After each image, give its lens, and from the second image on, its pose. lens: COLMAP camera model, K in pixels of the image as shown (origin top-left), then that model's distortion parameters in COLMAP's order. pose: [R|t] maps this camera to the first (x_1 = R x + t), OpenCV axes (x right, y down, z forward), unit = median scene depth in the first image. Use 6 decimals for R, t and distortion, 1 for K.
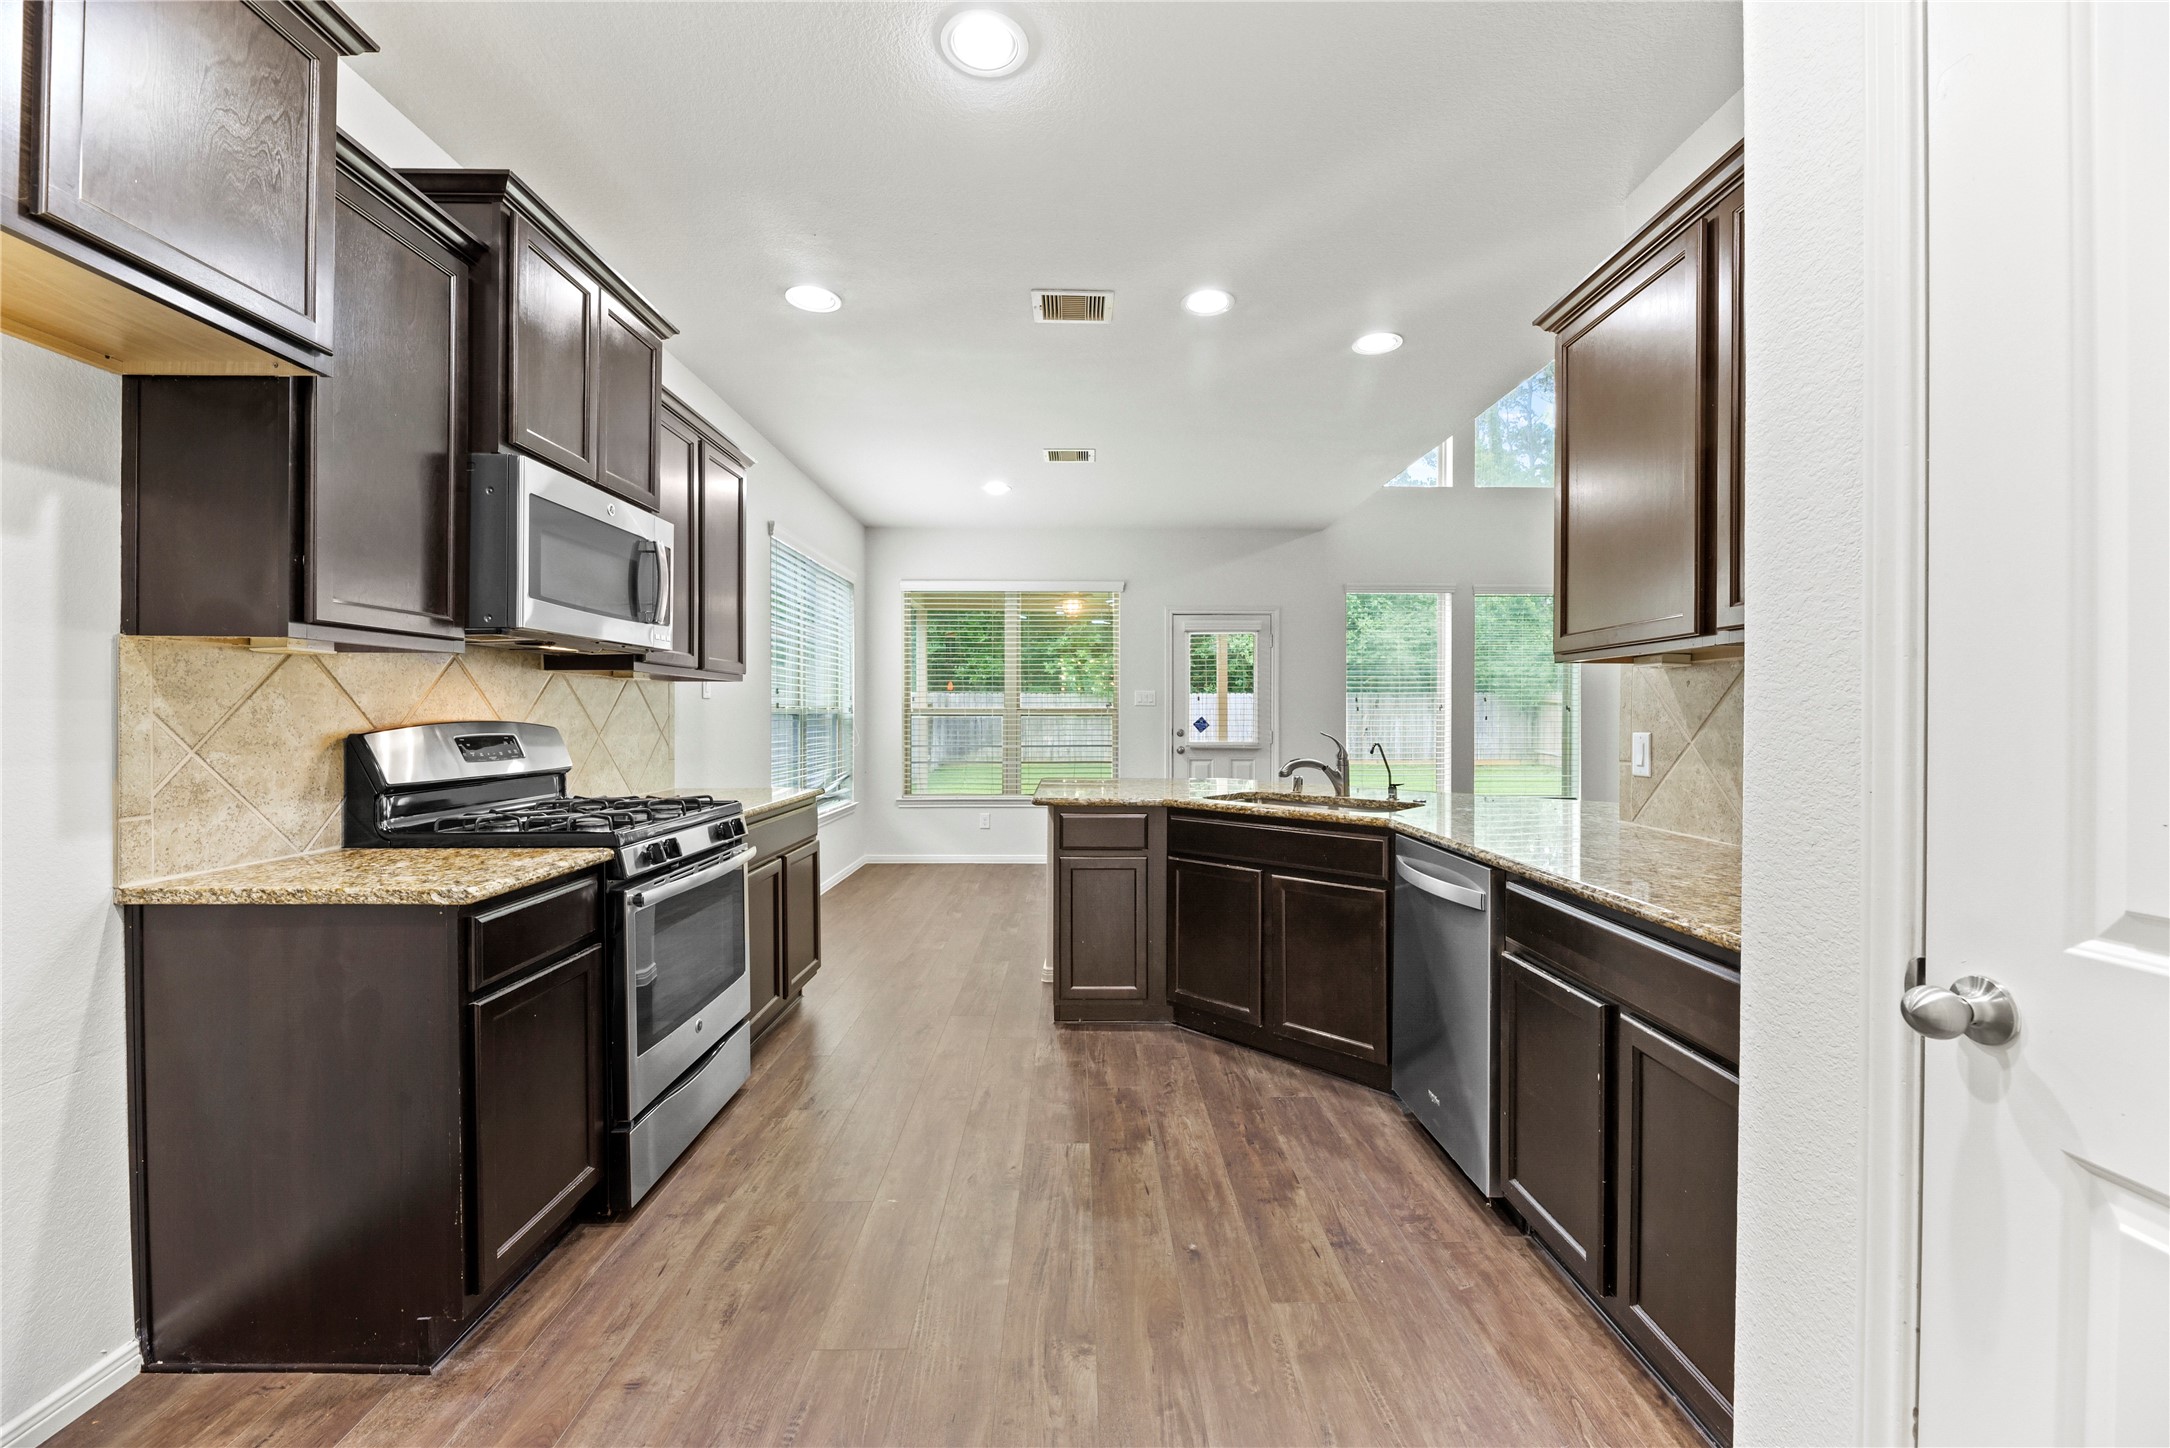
lens RADIAL K [[878.2, 0, 1079.1], [0, 878.2, 724.9], [0, 0, 1]] dist [0.000009, -0.003823]
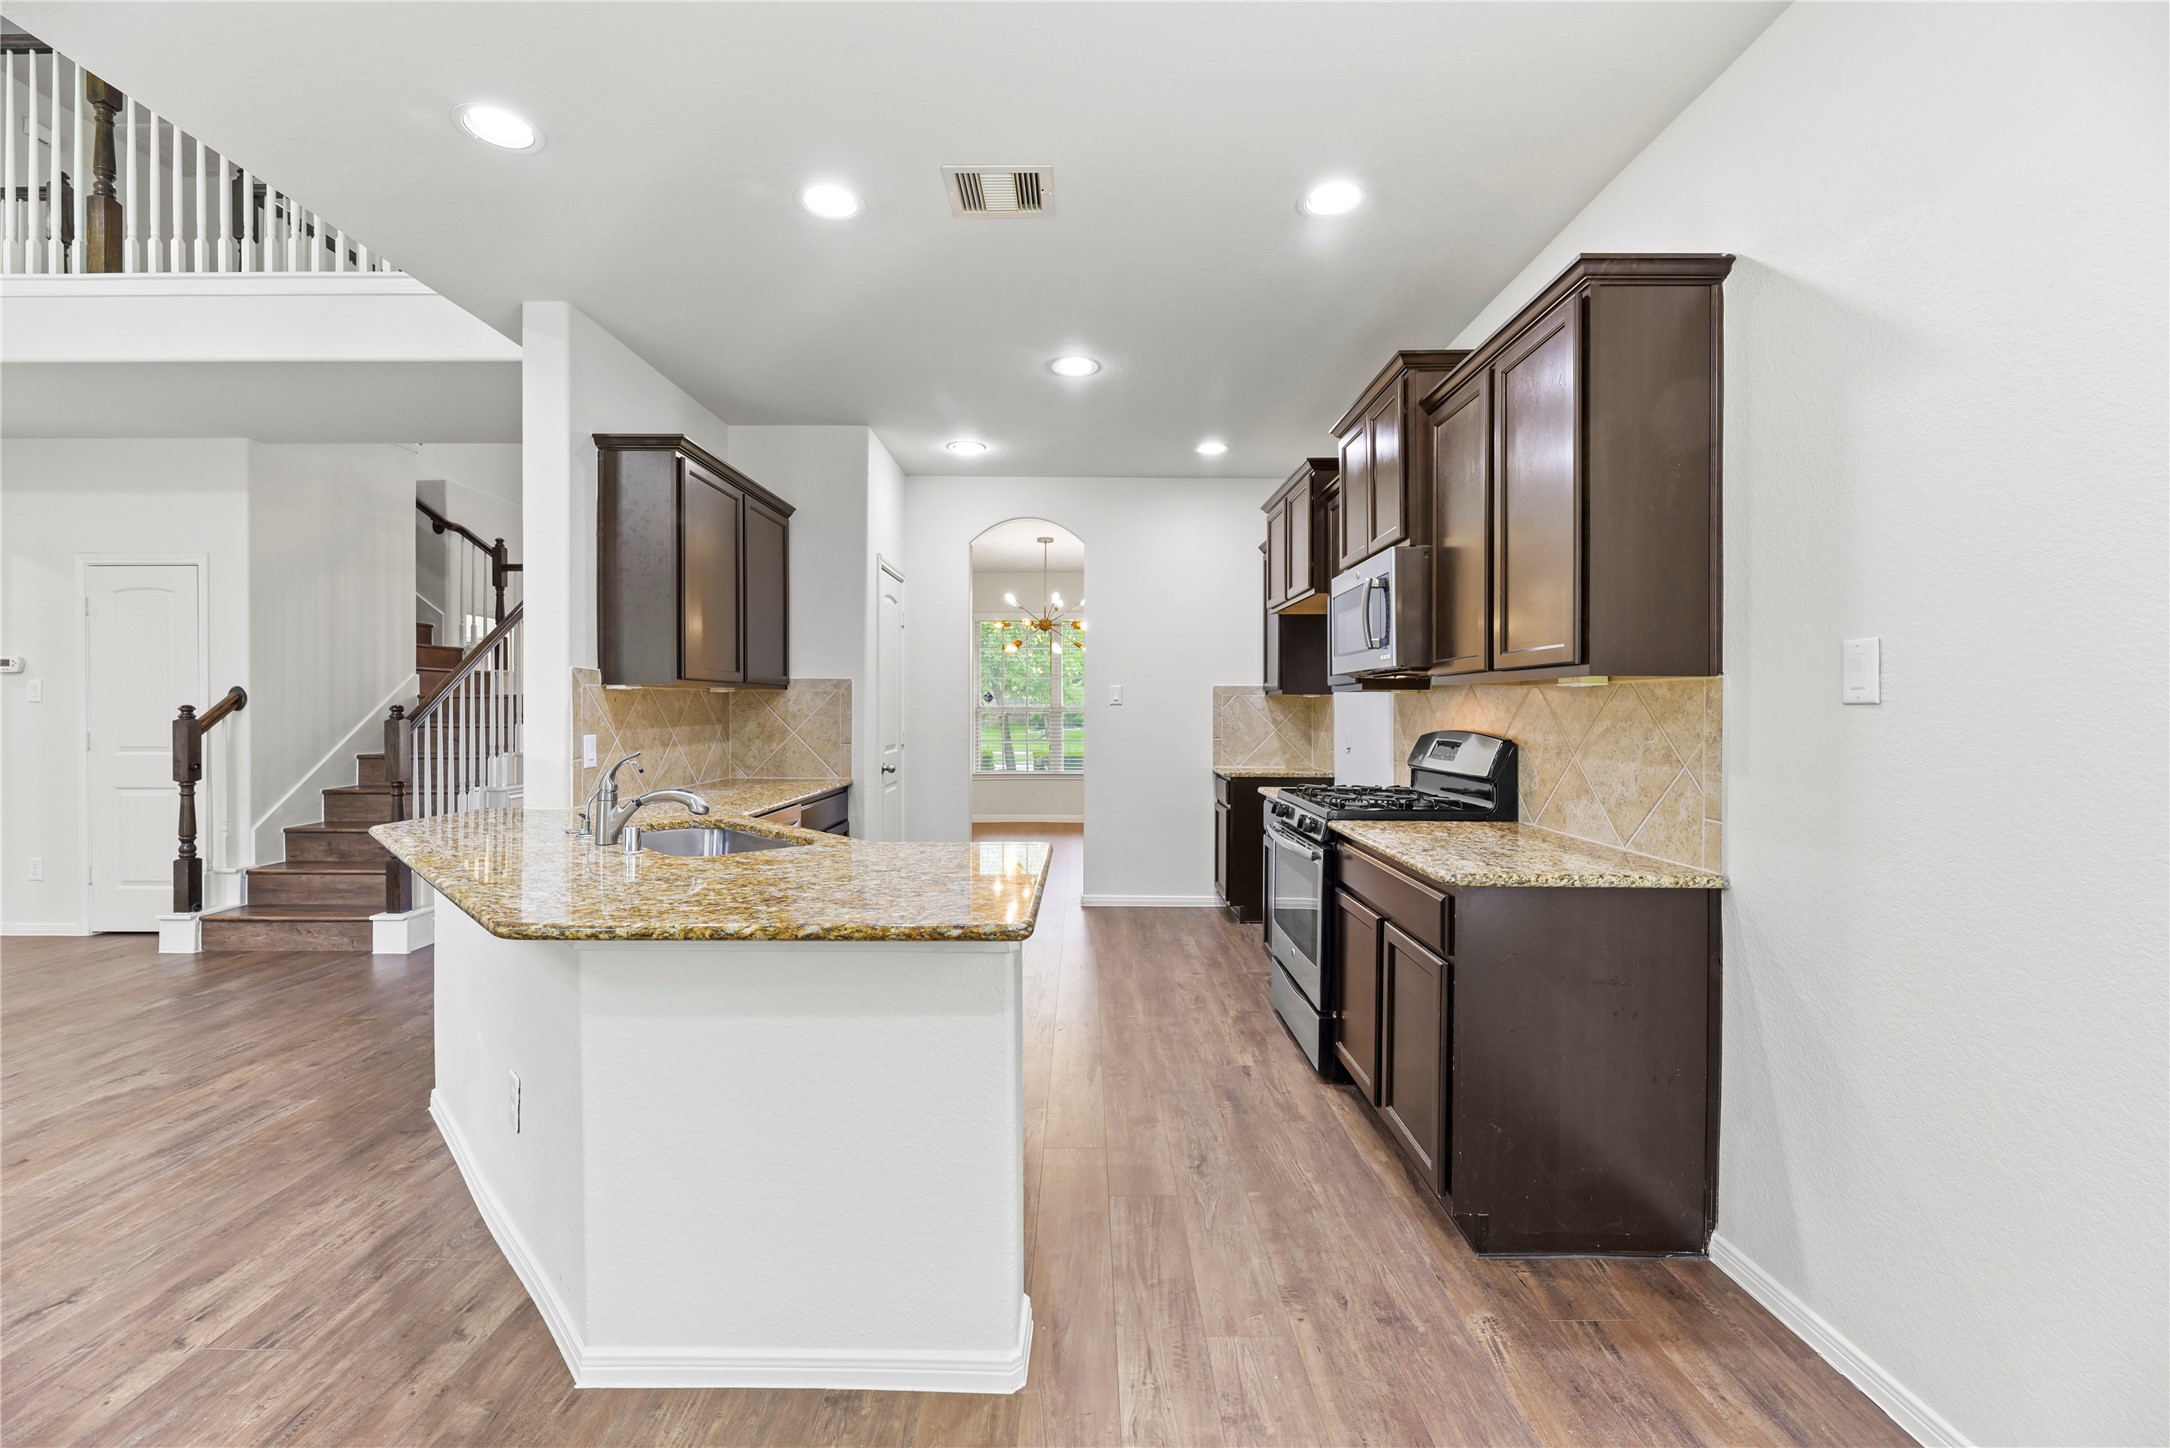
lens RADIAL K [[878.2, 0, 1079.1], [0, 878.2, 724.9], [0, 0, 1]] dist [0.000009, -0.003823]
pose [[-0.999938, -0.005227, 0.009866, -0.112207], [-0.004936, 0.999558, 0.029321, -0.049387], [-0.010015, 0.029271, -0.999521, 2.343977]]
